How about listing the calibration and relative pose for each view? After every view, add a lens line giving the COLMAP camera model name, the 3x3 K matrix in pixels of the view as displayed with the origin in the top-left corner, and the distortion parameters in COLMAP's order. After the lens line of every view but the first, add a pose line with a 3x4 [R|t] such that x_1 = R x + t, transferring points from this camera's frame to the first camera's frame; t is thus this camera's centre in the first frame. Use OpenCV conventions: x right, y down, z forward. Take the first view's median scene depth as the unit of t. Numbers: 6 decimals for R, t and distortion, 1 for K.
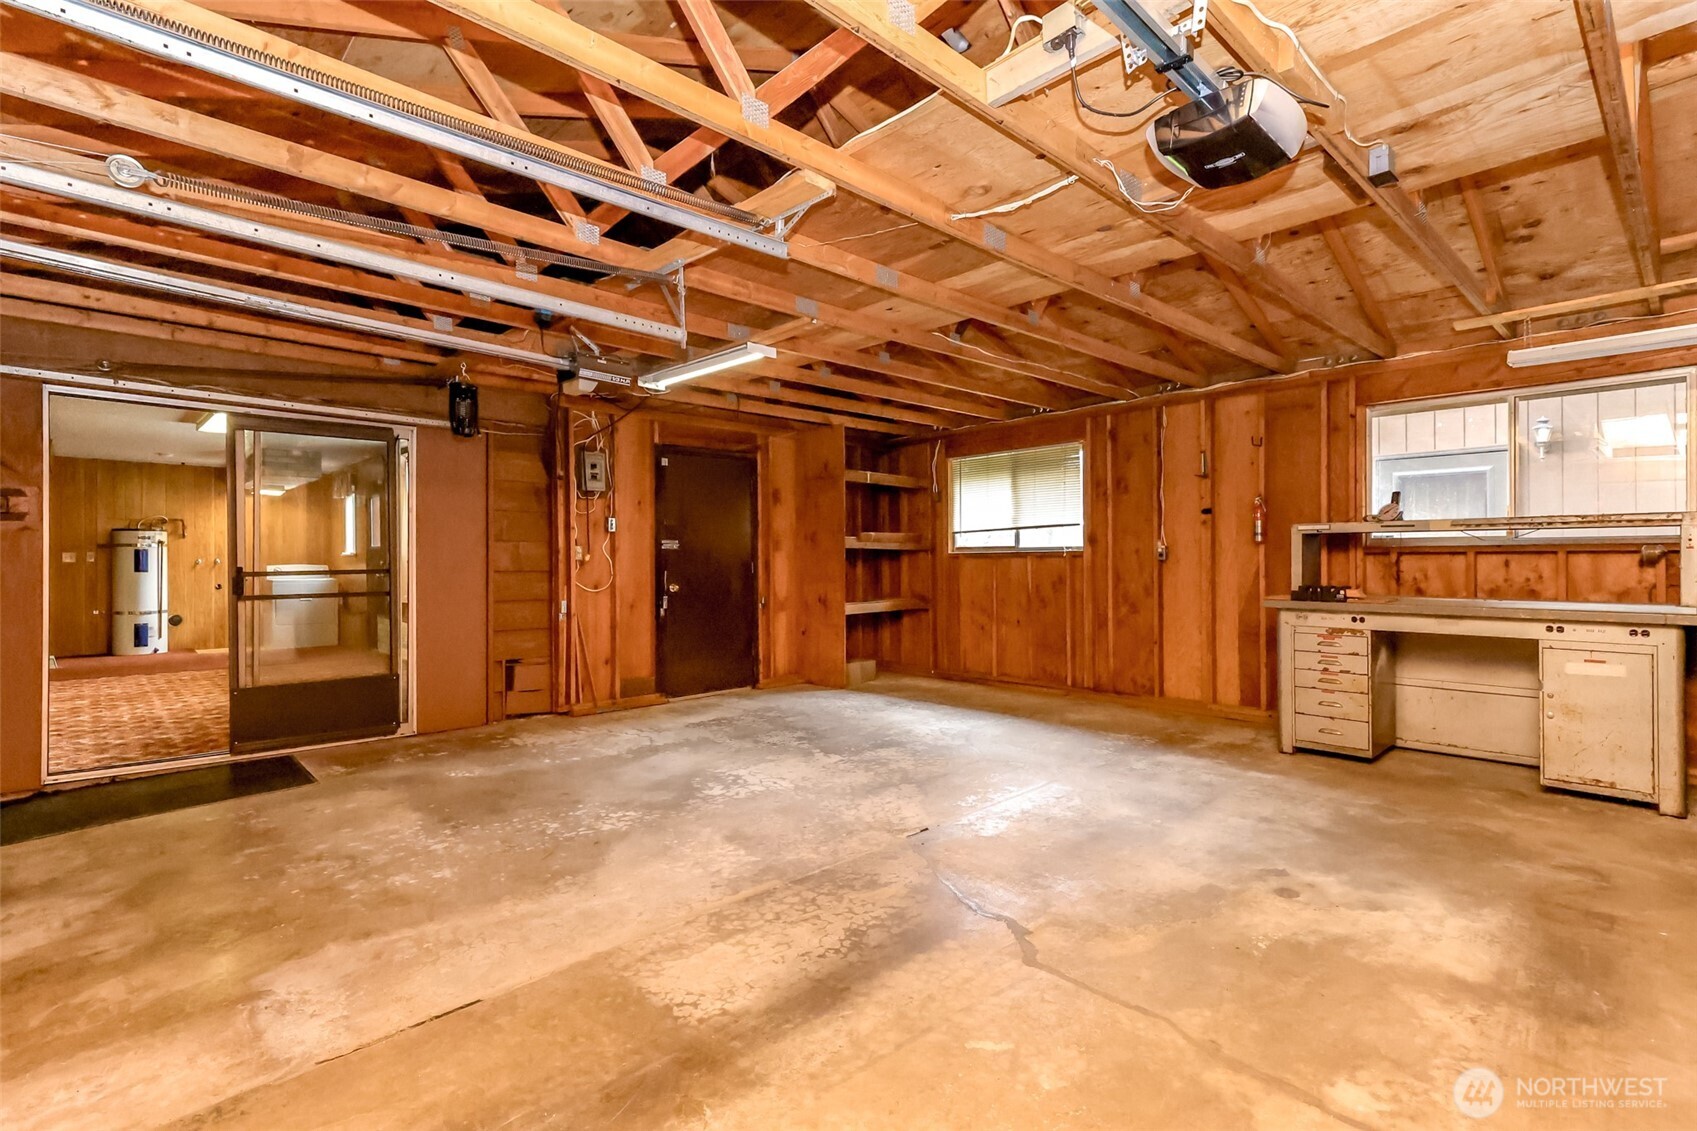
lens RADIAL K [[788.5, 0, 848.5], [0, 788.5, 557.7], [0, 0, 1]] dist [0.023632, -0.000145]
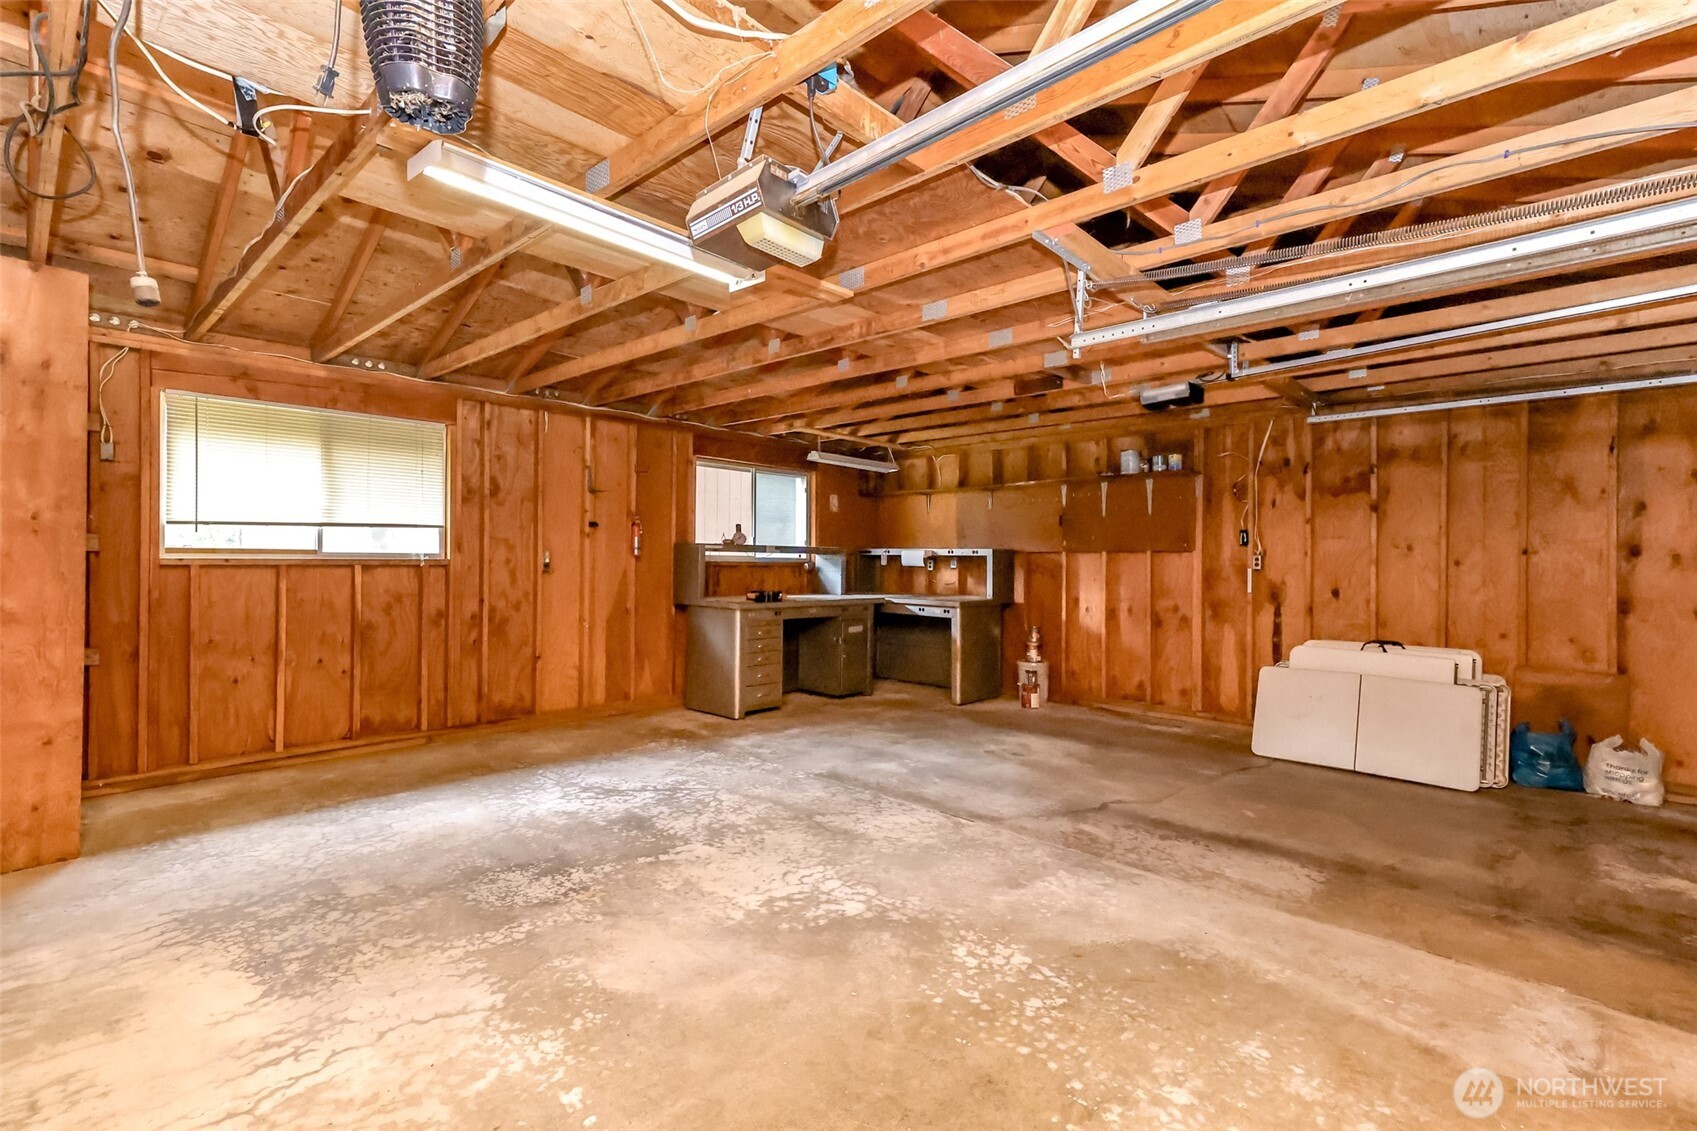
lens RADIAL K [[788.5, 0, 848.4], [0, 788.5, 567.4], [0, 0, 1]] dist [0.023632, -0.000145]
pose [[-0.064463, -0.004237, 0.997911, -0.996167], [-0.012532, 0.999916, 0.003436, -0.016049], [-0.997841, -0.012285, -0.064511, 1.187062]]
